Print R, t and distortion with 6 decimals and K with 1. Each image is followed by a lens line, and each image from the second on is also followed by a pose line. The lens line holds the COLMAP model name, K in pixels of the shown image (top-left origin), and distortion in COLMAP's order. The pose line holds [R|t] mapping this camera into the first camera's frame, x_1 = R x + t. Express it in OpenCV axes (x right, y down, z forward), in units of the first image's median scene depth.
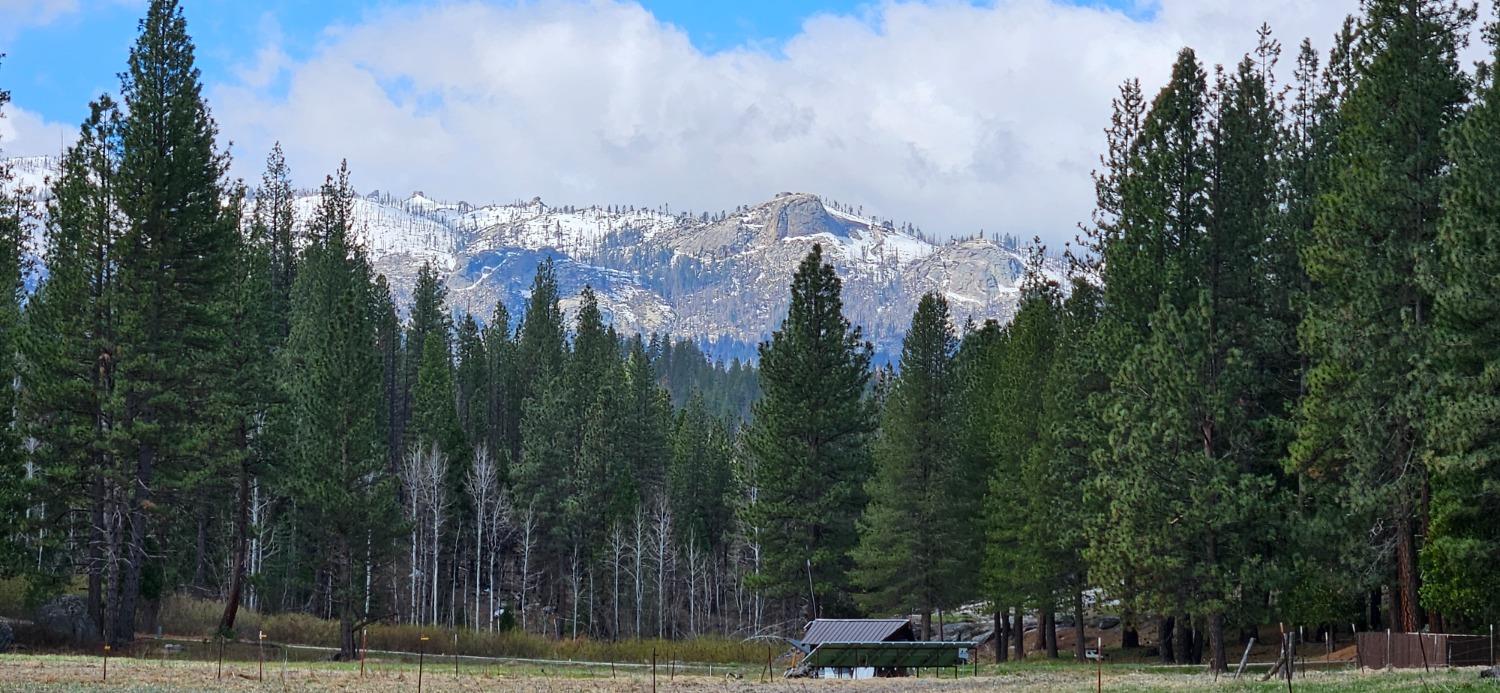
lens RADIAL K [[3545.3, 0, 736.7], [0, 3545.3, 344.9], [0, 0, 1]] dist [-0.084046, 0.000000]
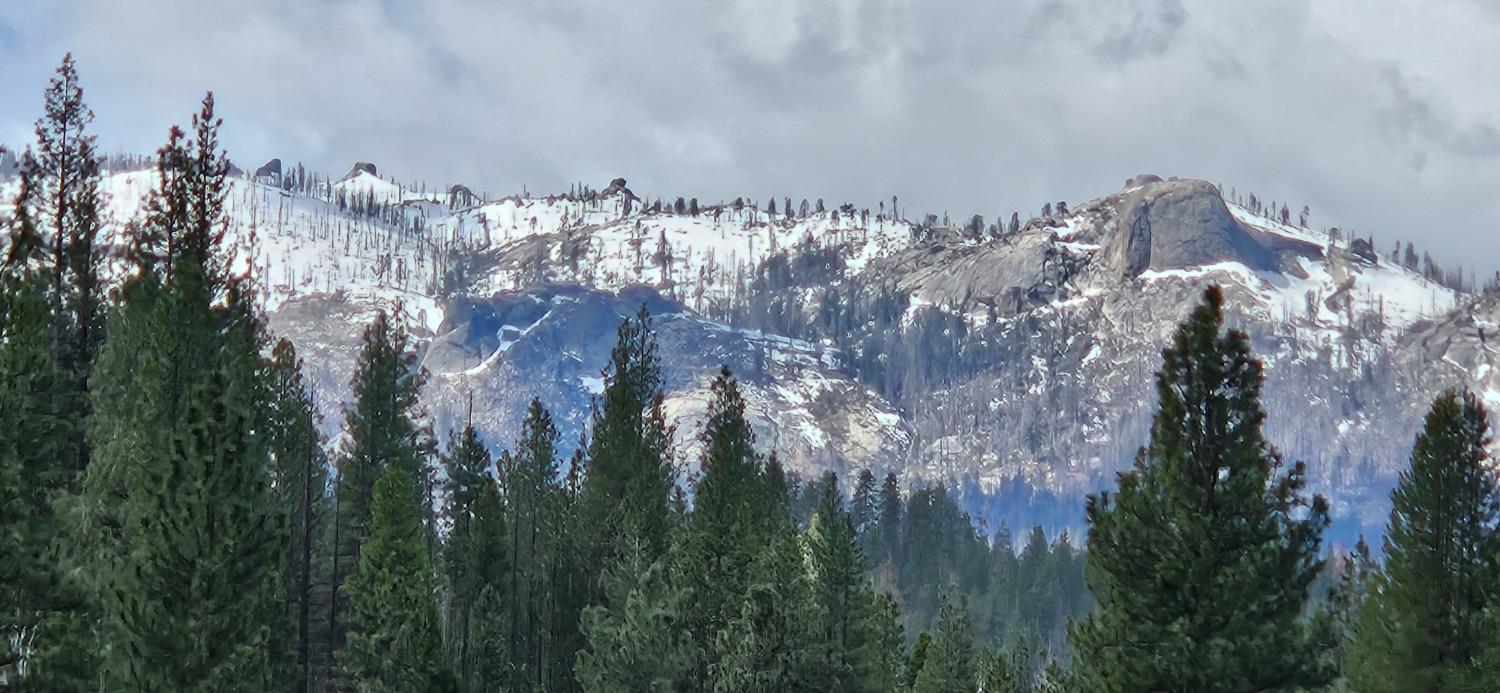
lens RADIAL K [[3545.3, 0, 758.1], [0, 3545.3, 334.8], [0, 0, 1]] dist [-0.084046, 0.000000]
pose [[0.999671, 0.013535, -0.021799, -0.027419], [-0.013375, 0.999883, 0.007471, -0.024833], [0.021897, -0.007177, 0.999734, 0.531446]]
